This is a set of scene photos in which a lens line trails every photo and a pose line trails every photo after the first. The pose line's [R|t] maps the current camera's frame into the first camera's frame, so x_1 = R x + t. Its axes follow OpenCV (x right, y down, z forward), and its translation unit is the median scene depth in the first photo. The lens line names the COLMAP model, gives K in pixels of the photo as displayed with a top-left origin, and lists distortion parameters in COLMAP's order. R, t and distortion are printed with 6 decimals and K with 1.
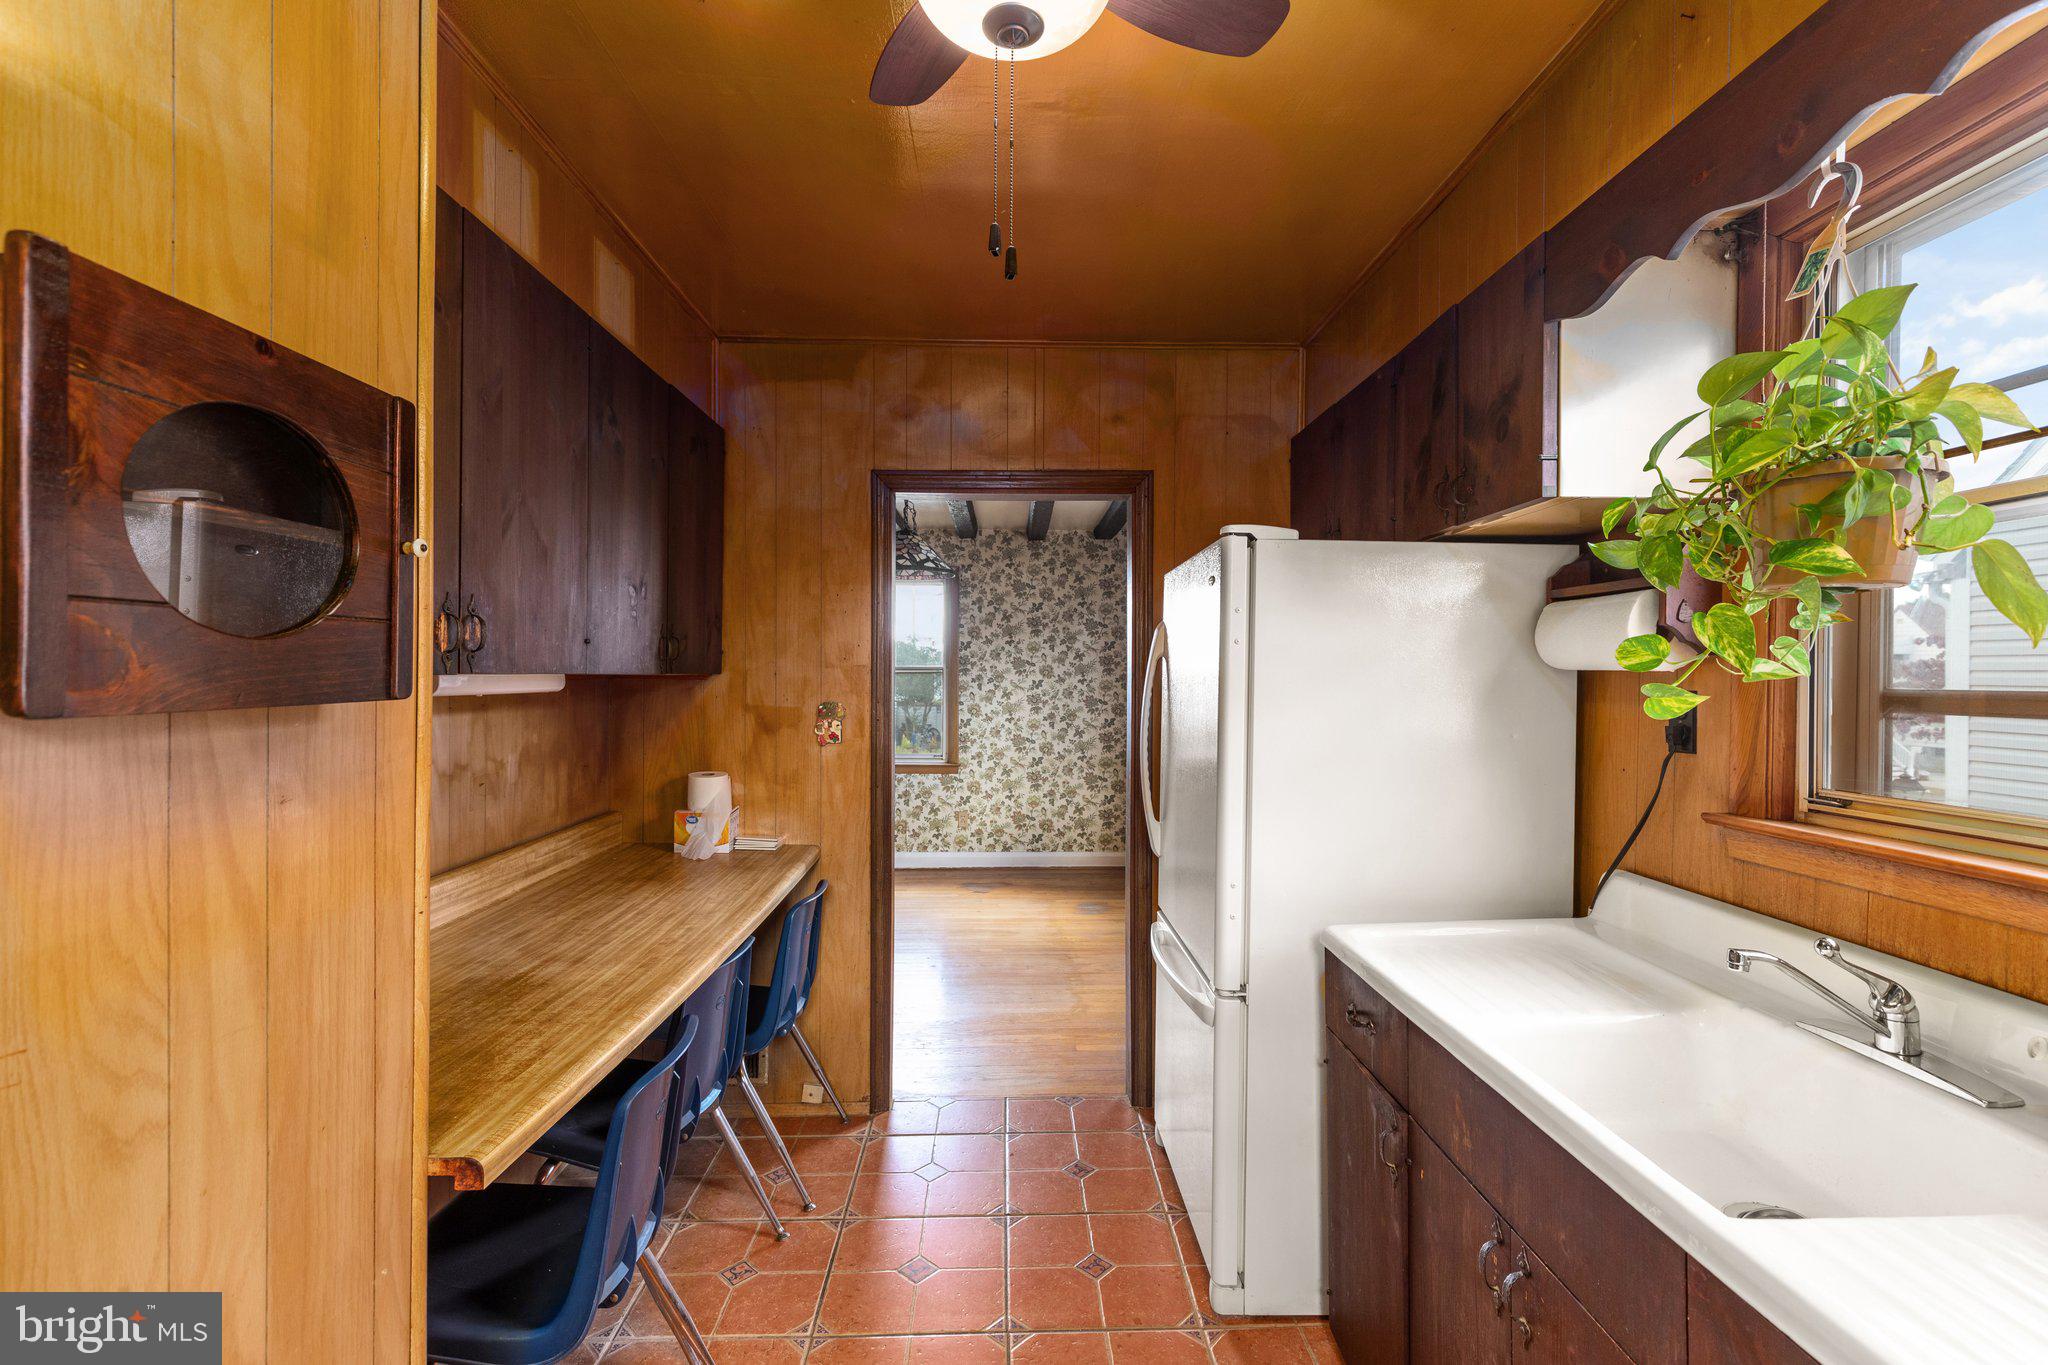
lens RADIAL K [[920.2, 0, 1016.5], [0, 920.2, 678.7], [0, 0, 1]] dist [0.009663, -0.000142]
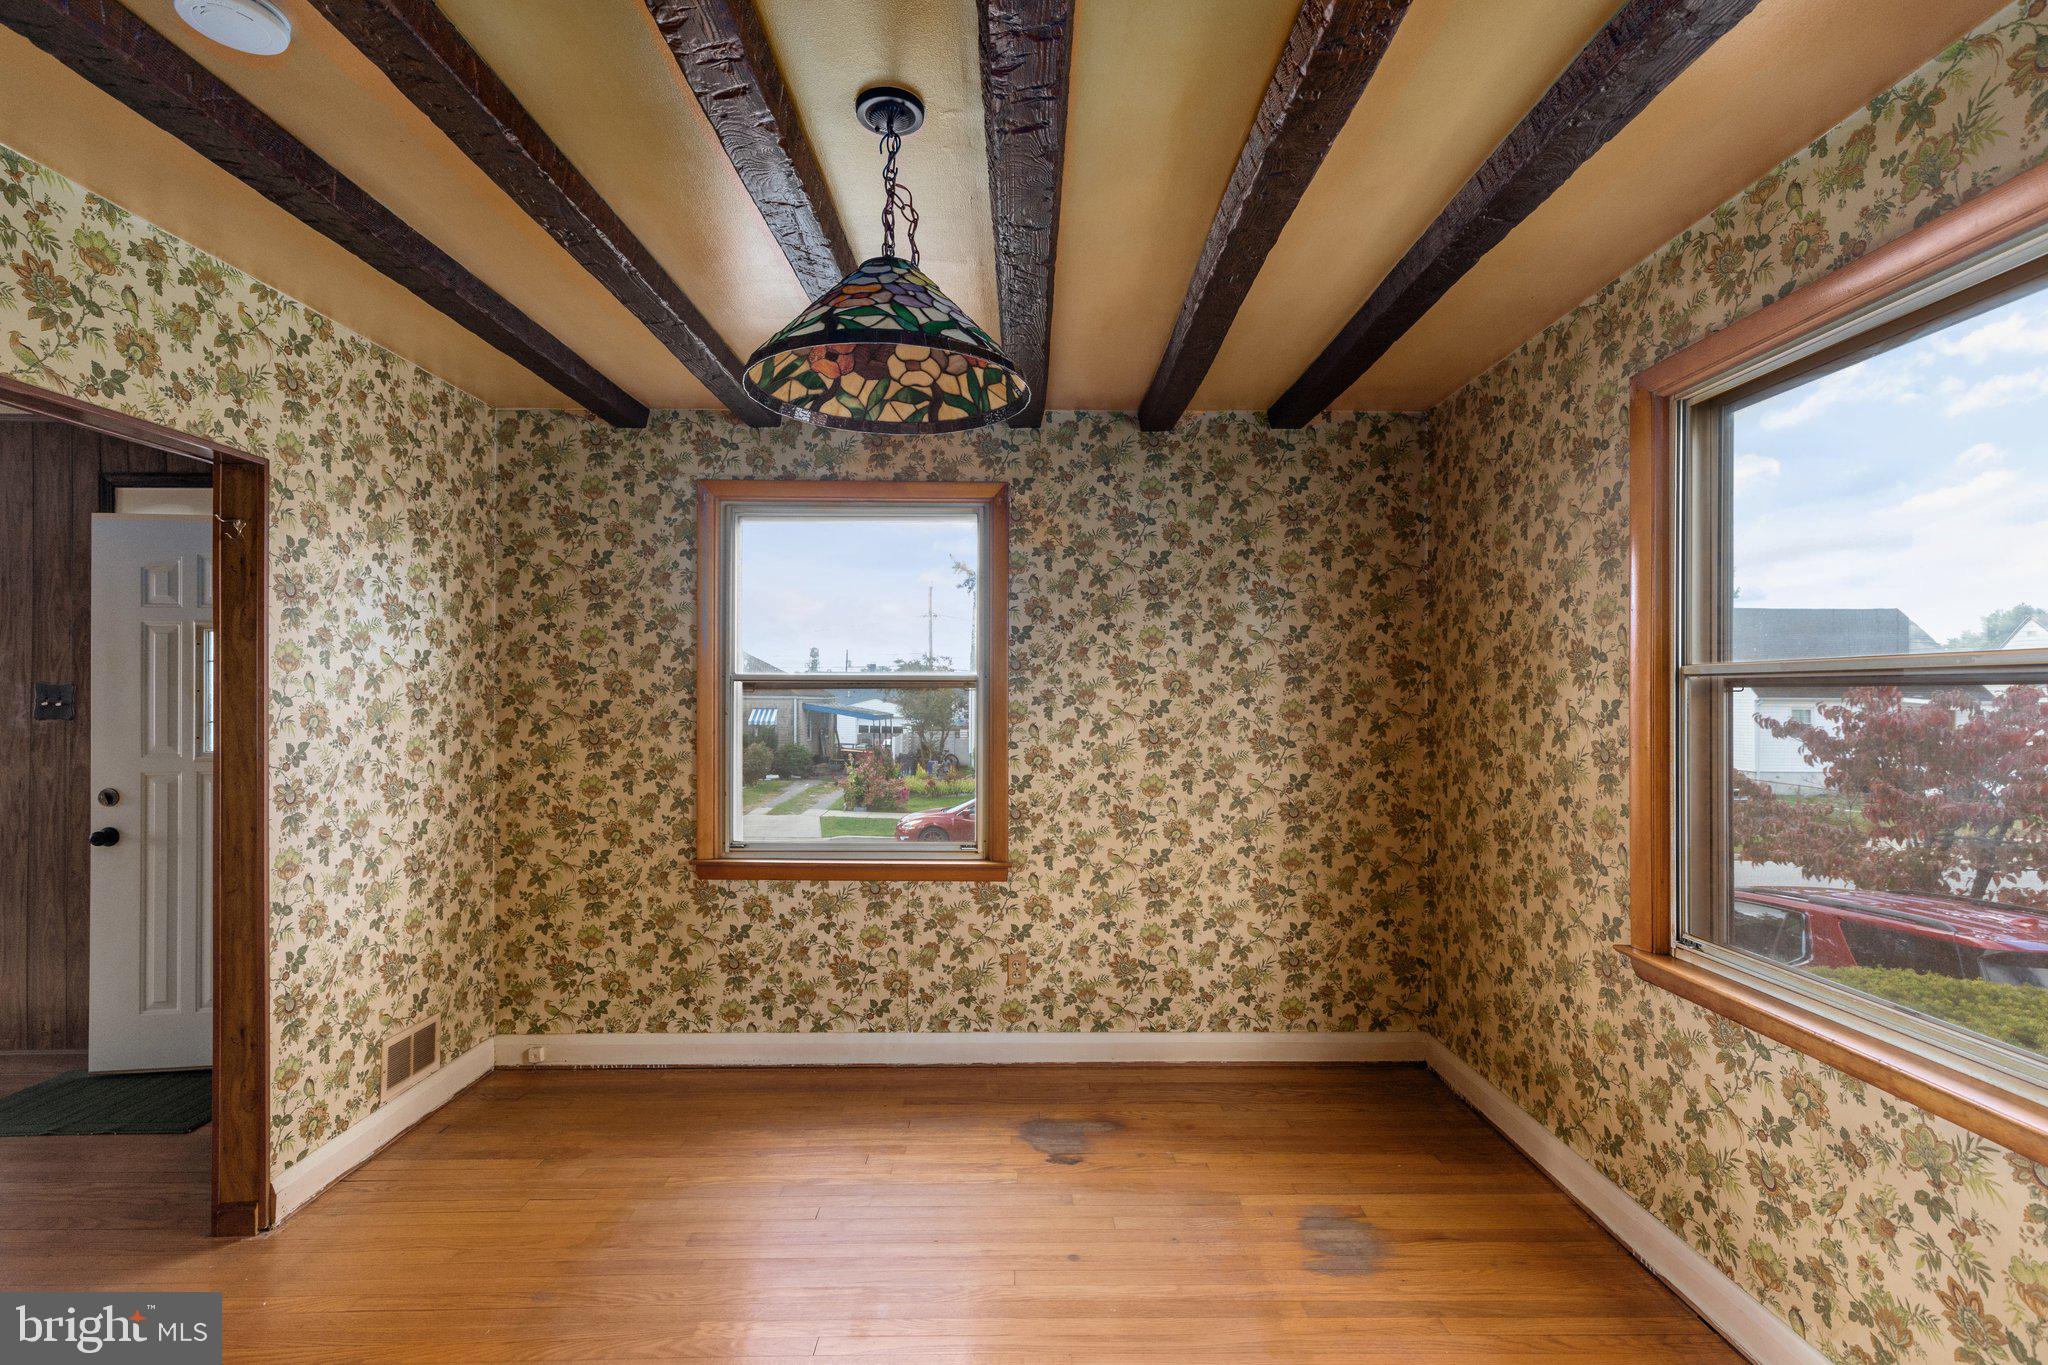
lens RADIAL K [[920.2, 0, 1018.2], [0, 920.2, 697.8], [0, 0, 1]] dist [0.009663, -0.000142]
pose [[0.999442, -0.002519, -0.033296, -0.039866], [0.002401, 0.999991, -0.003564, 0.001815], [0.033305, 0.003482, 0.999439, 0.481502]]
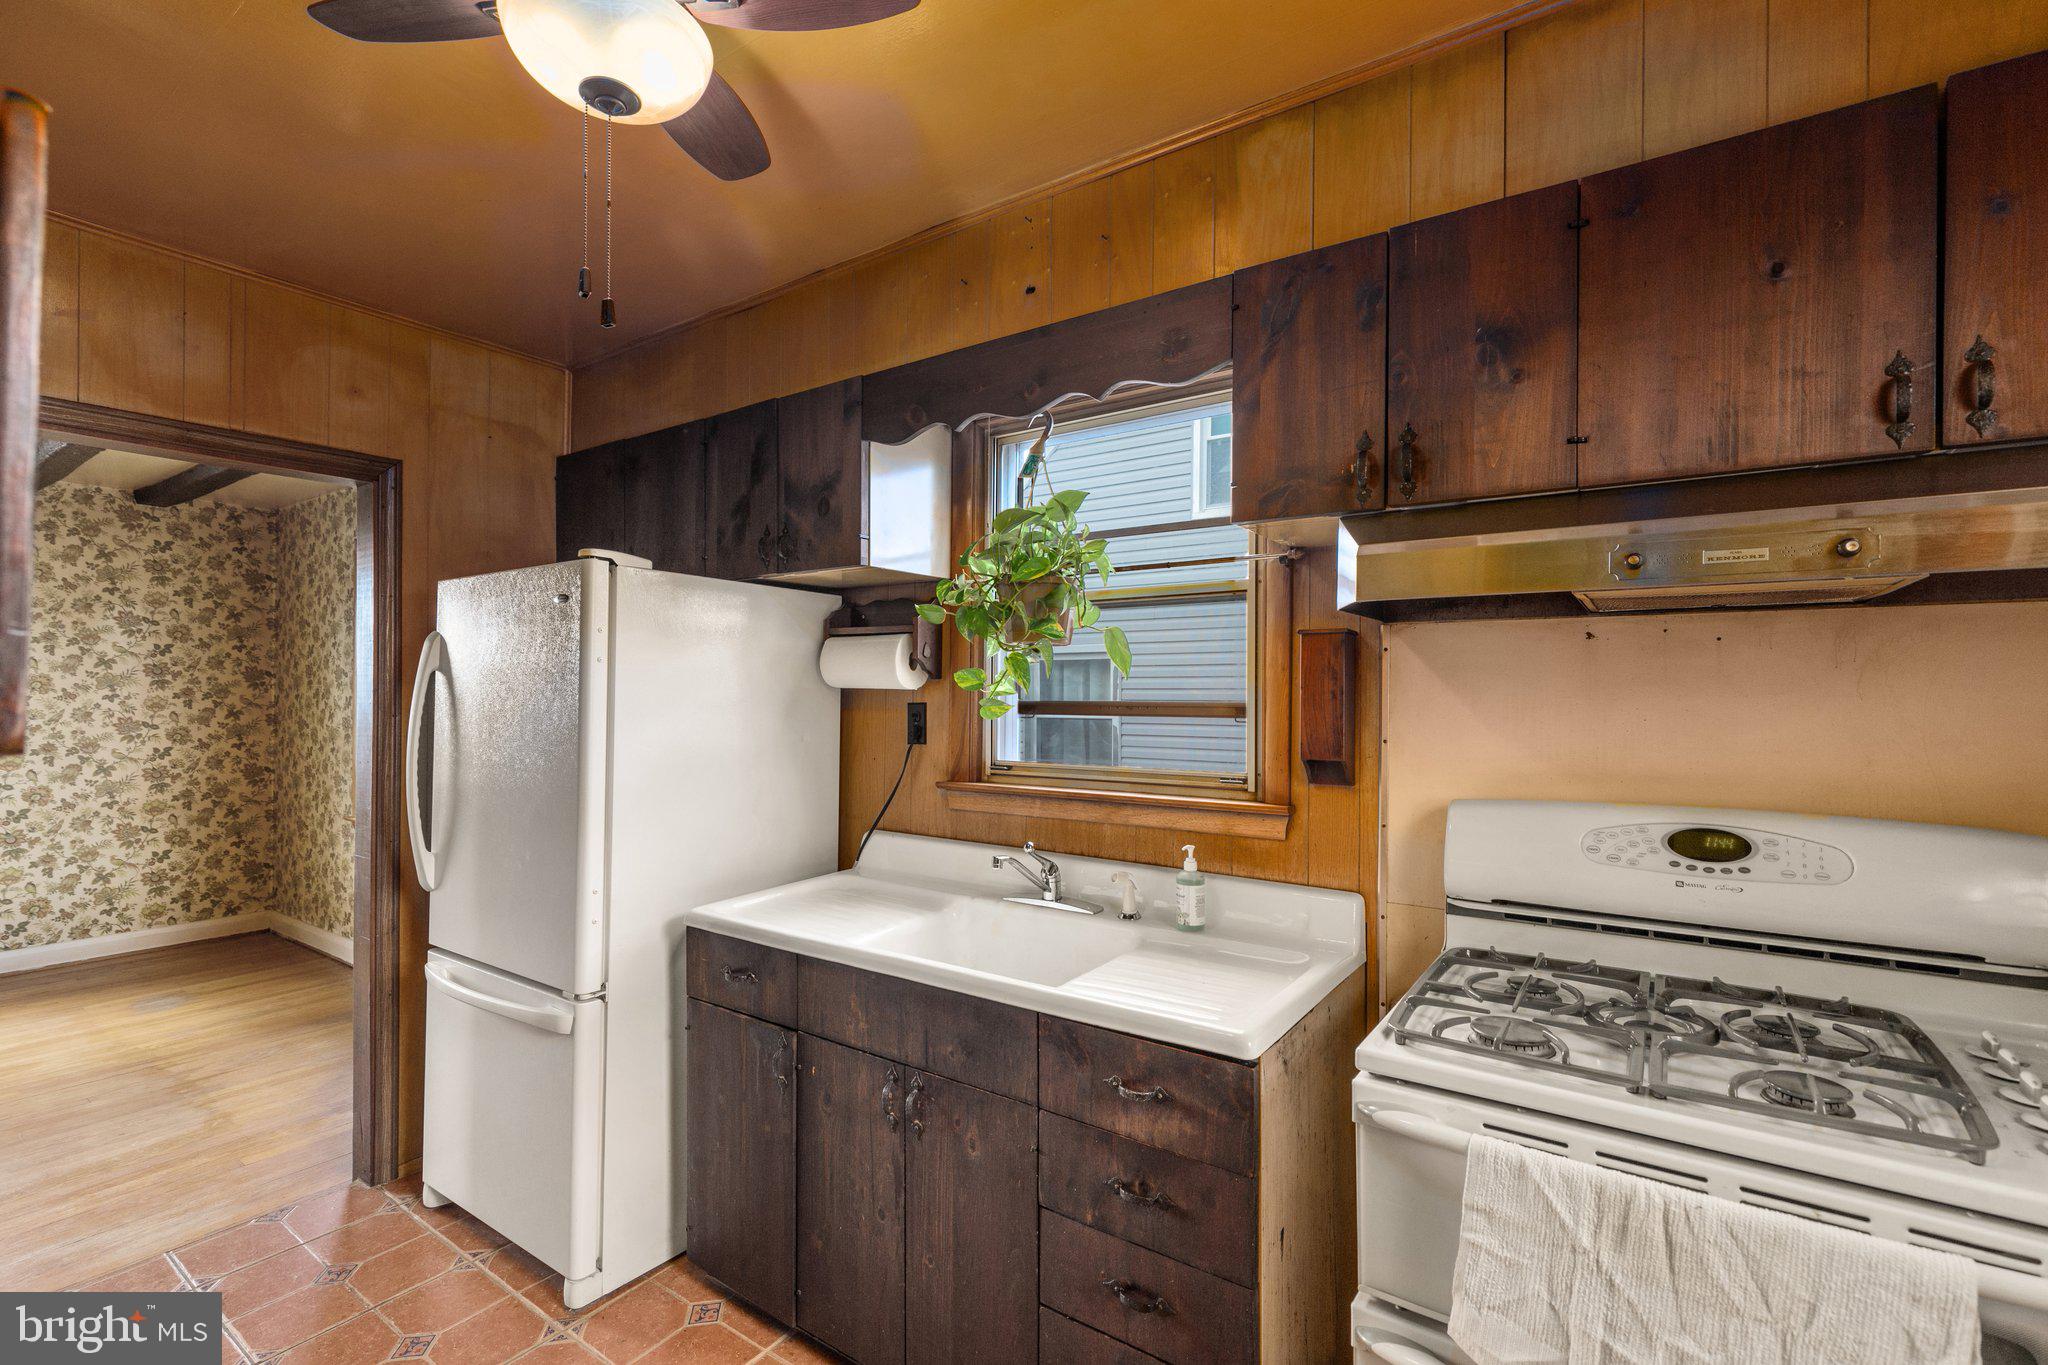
lens RADIAL K [[920.2, 0, 1021.4], [0, 920.2, 688.6], [0, 0, 1]] dist [0.009663, -0.000142]
pose [[0.598440, 0.003574, 0.801160, -0.085028], [0.000351, 0.999989, -0.004722, -0.000579], [-0.801168, 0.003107, 0.598432, -0.005312]]
